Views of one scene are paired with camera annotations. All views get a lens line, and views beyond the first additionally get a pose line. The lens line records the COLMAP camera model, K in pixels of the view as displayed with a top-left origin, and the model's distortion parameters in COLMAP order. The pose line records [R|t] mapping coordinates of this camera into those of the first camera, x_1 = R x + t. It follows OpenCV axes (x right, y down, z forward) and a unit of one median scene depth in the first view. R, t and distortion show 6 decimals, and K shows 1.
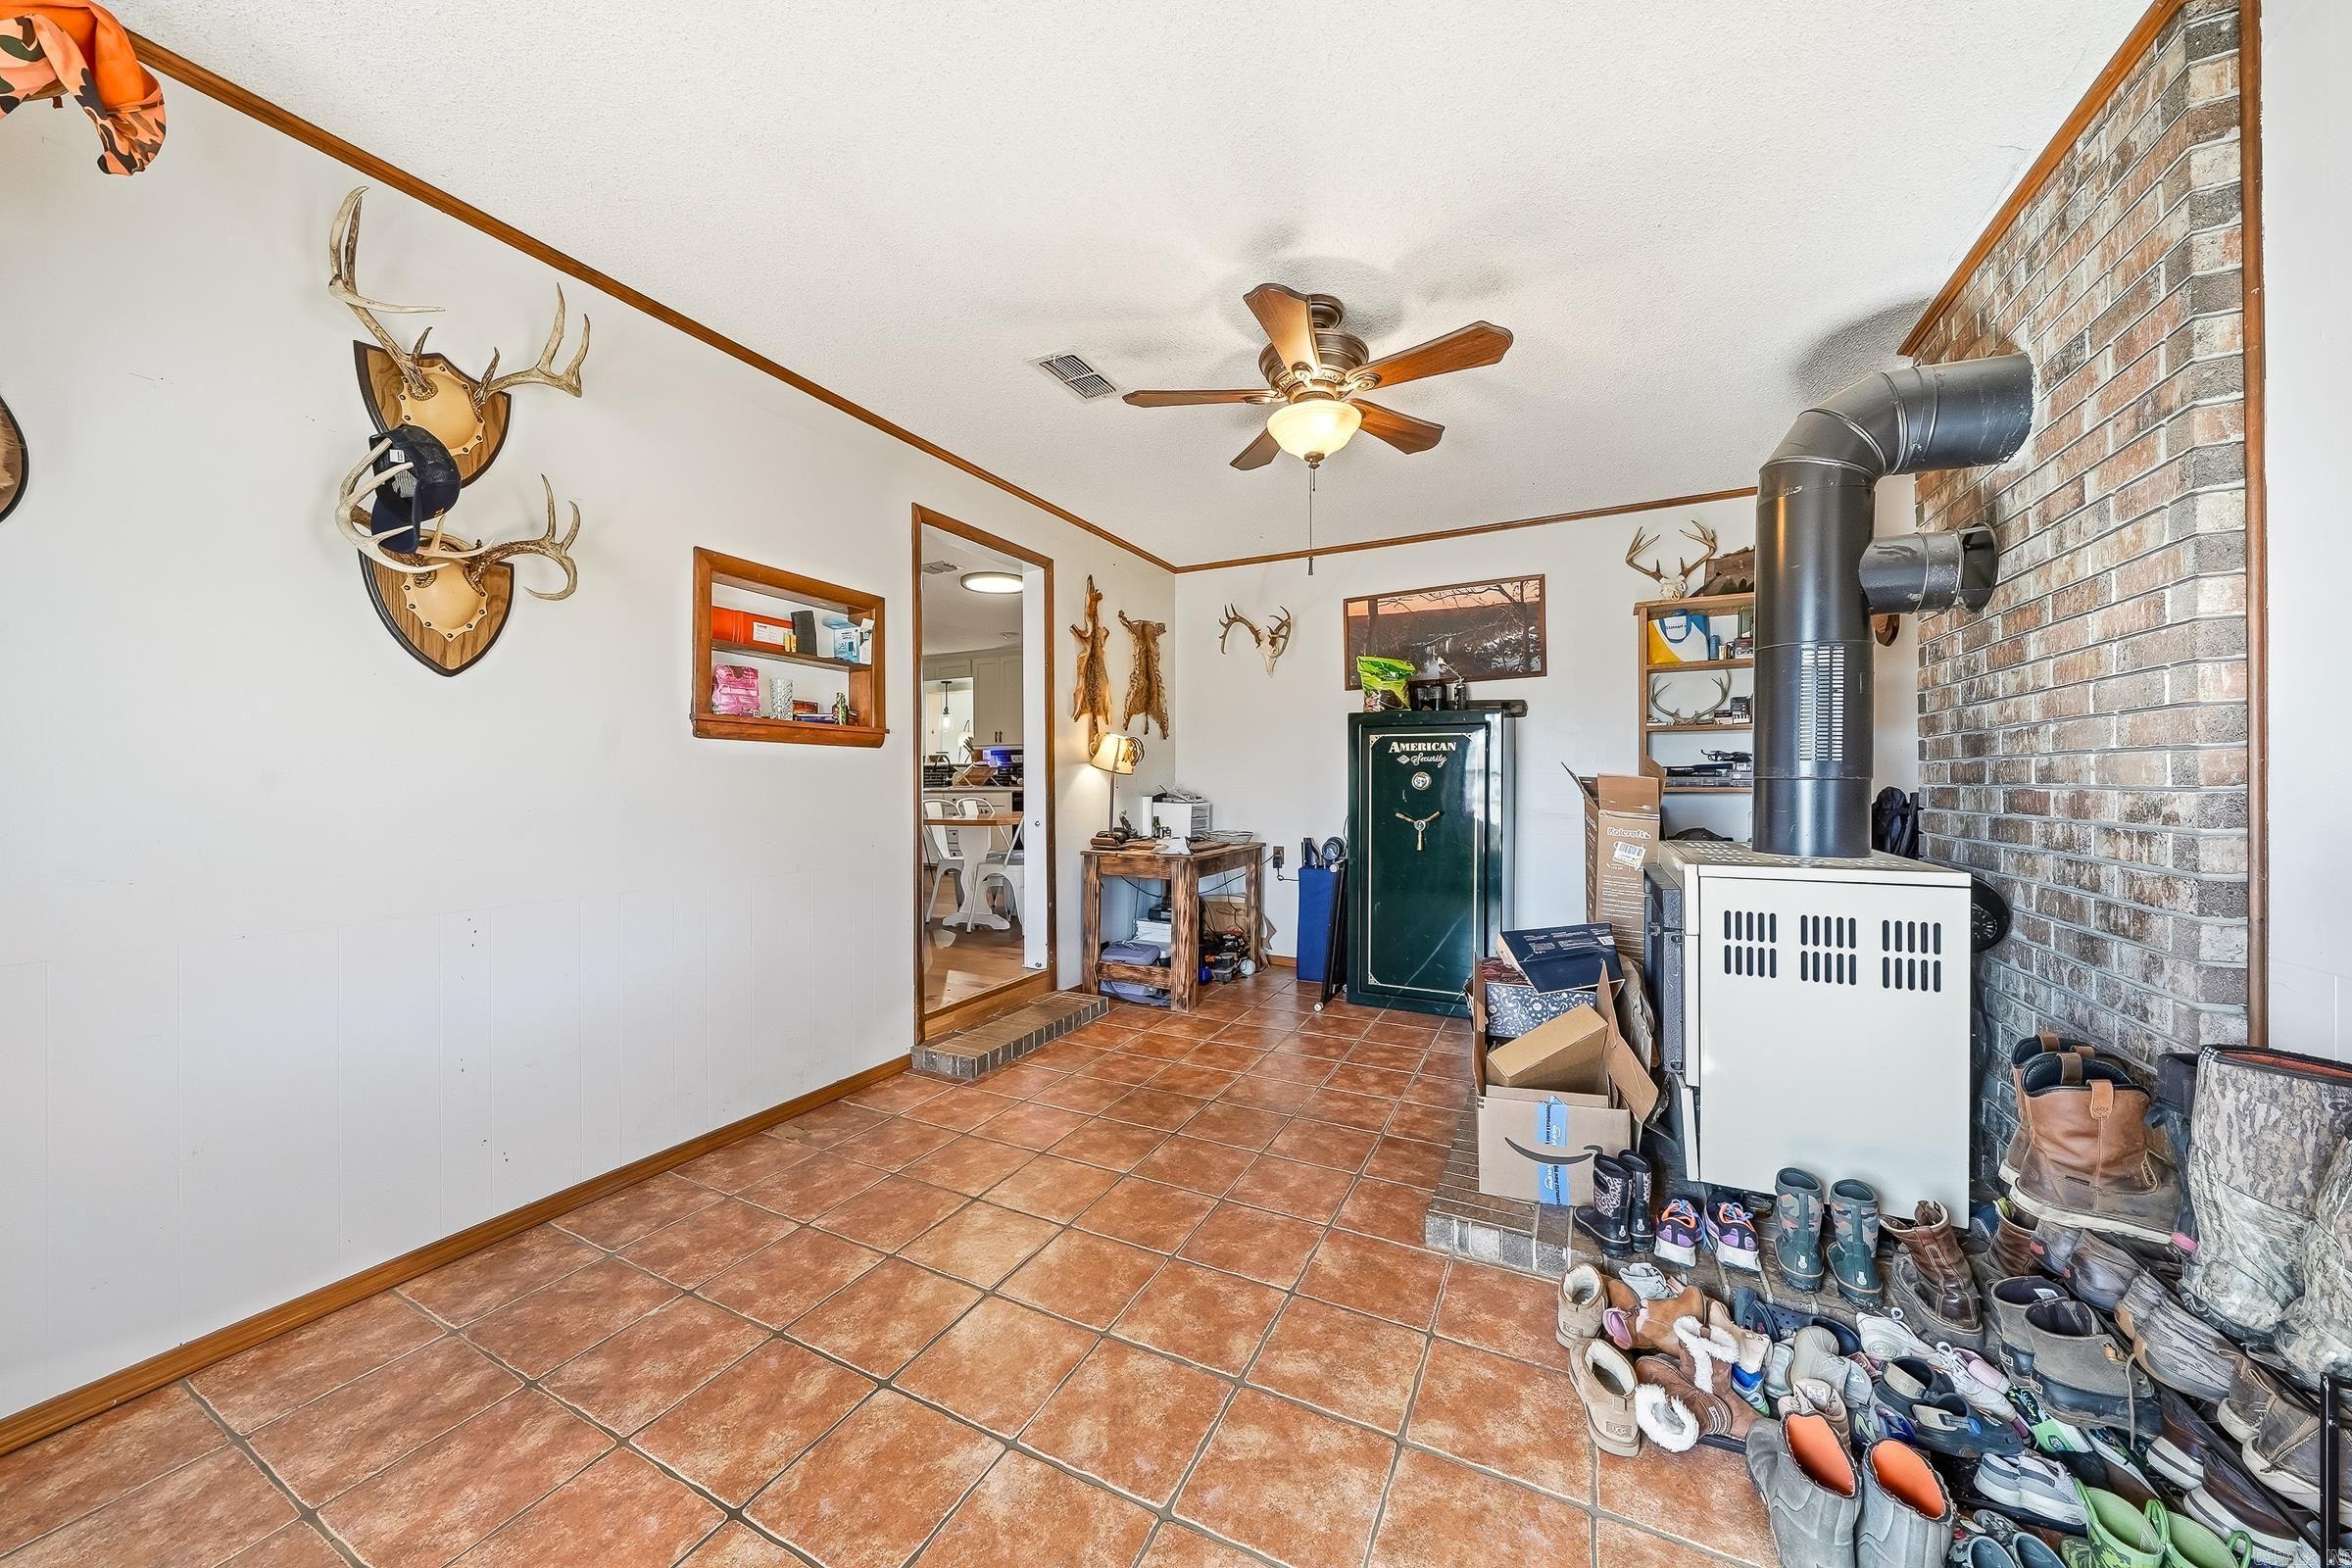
lens RADIAL K [[820.2, 0, 1168.8], [0, 820.2, 777.6], [0, 0, 1]] dist [-0.000480, -0.000146]
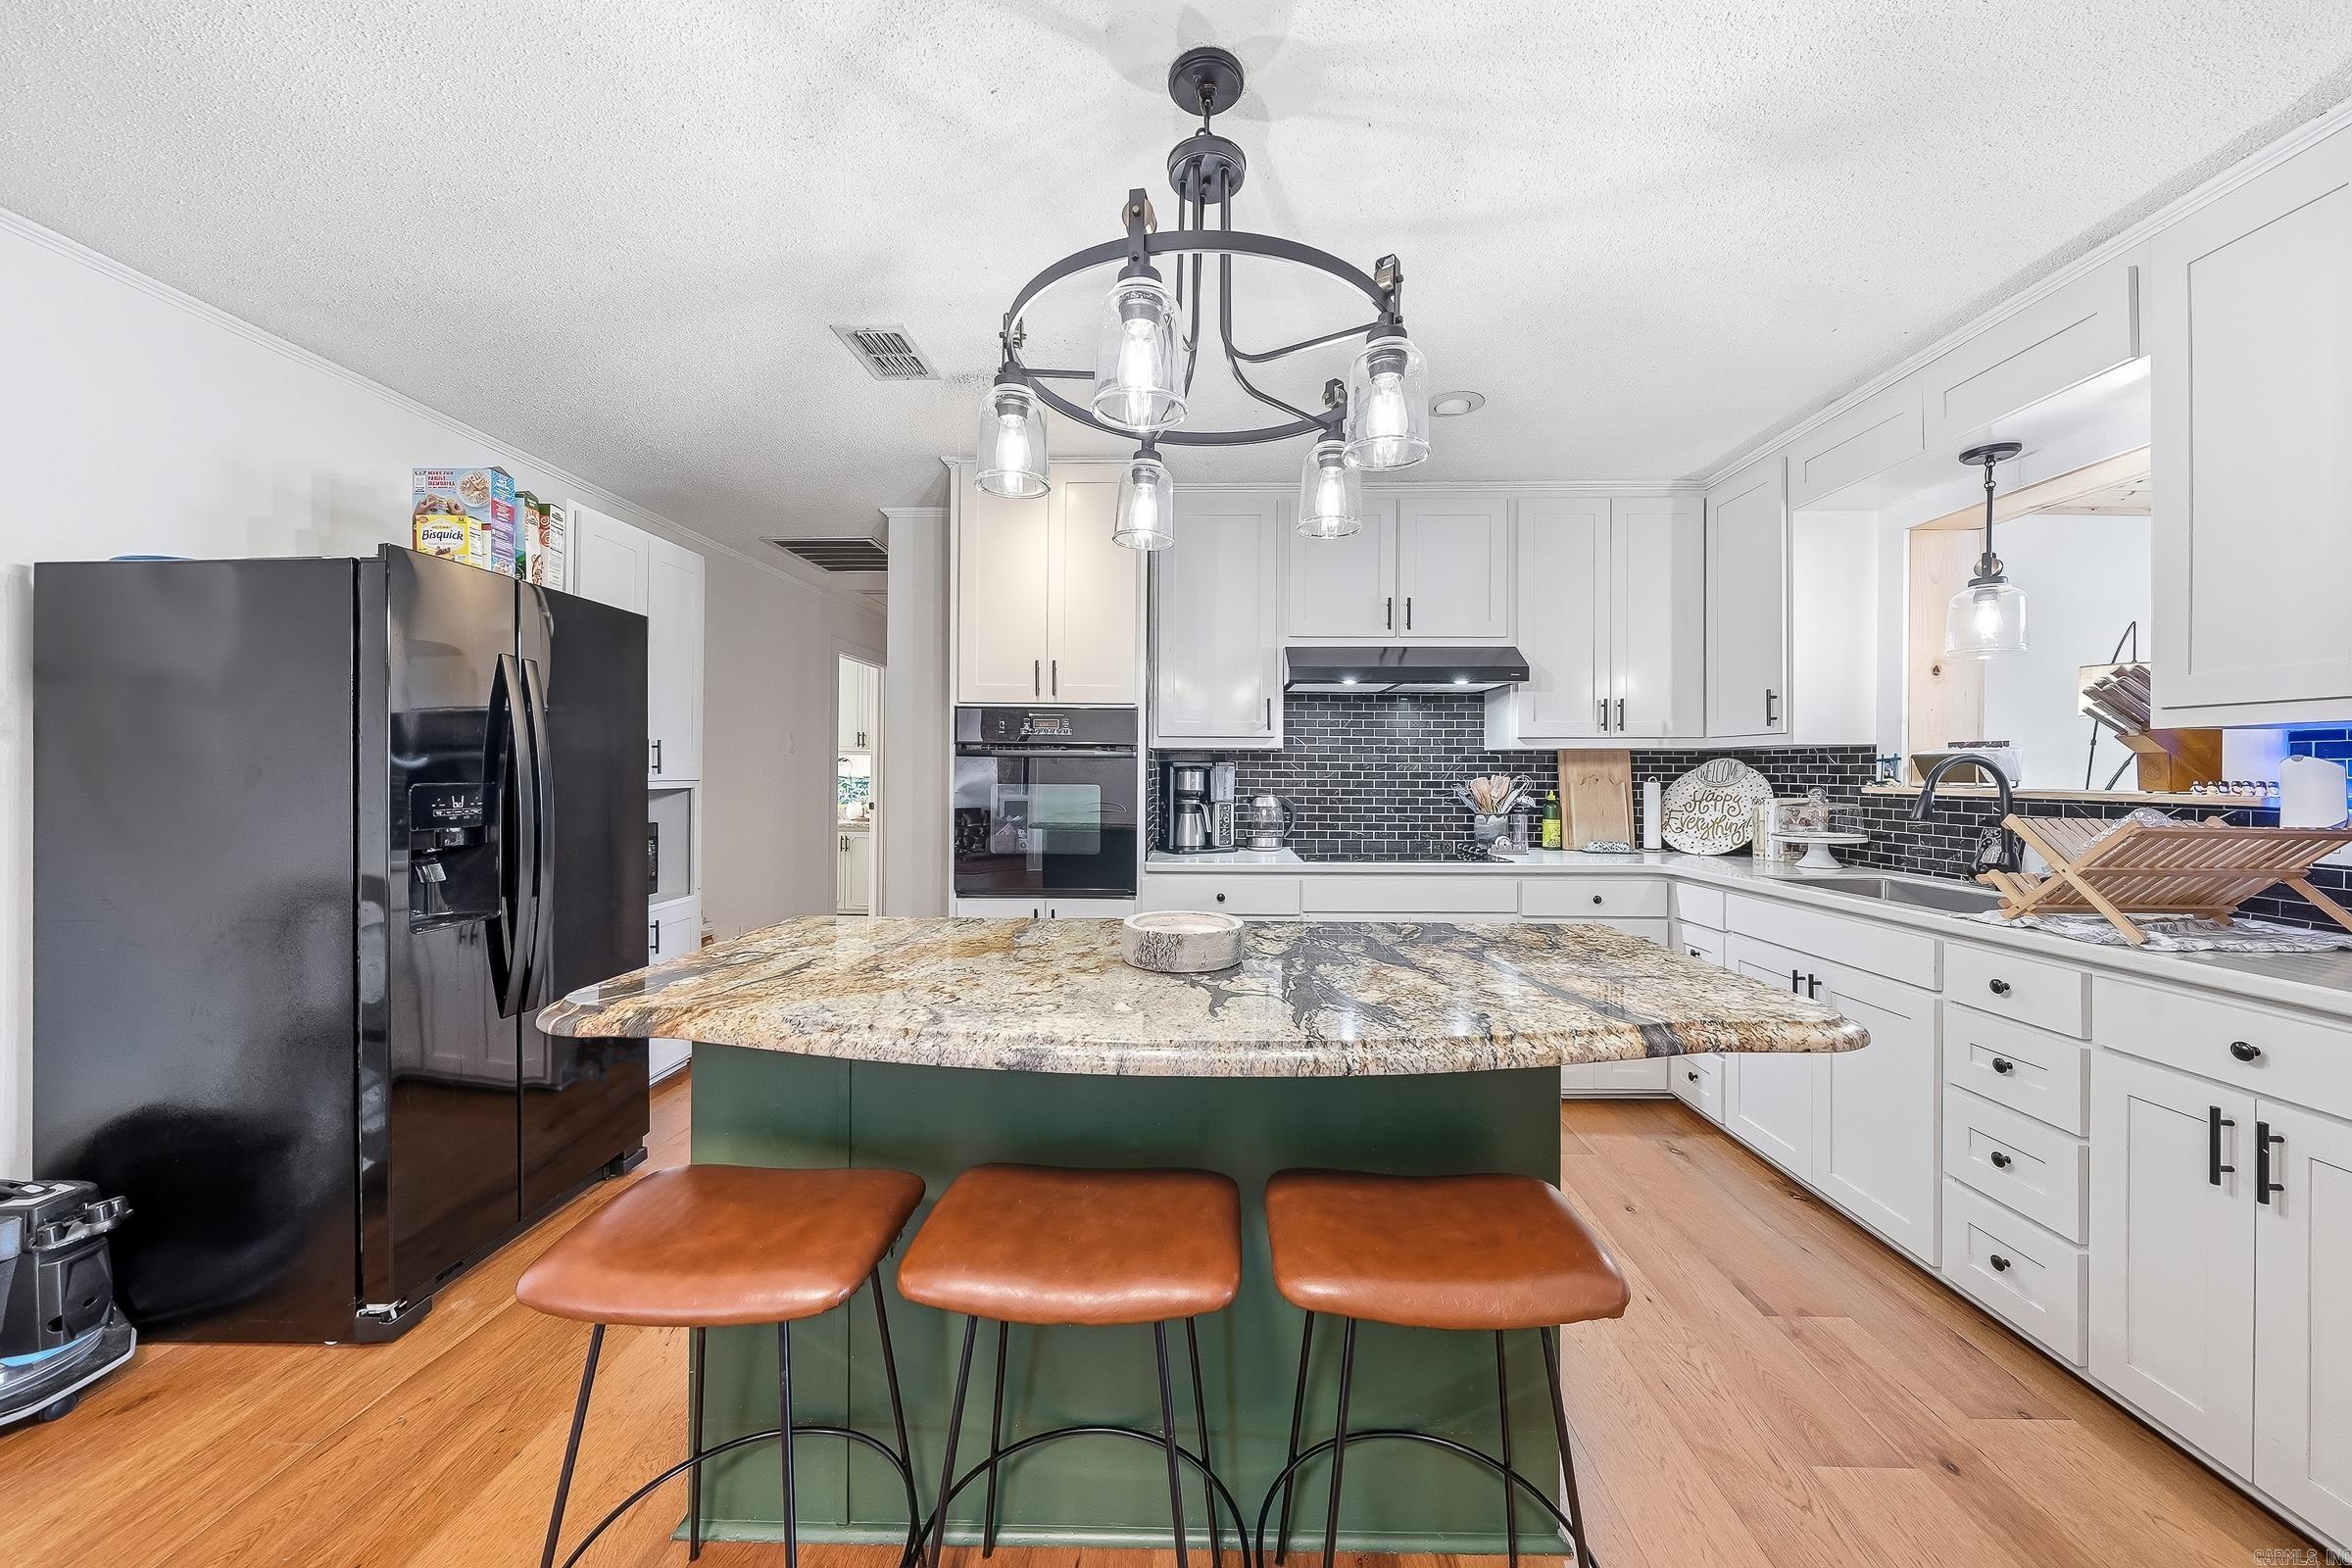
lens RADIAL K [[820.2, 0, 1179.3], [0, 820.2, 778.5], [0, 0, 1]] dist [-0.000480, -0.000146]
pose [[0.425408, 0.000282, -0.905002, -0.155087], [-0.005091, 0.999985, -0.002082, -0.019534], [0.904988, 0.005493, 0.425403, 0.683872]]
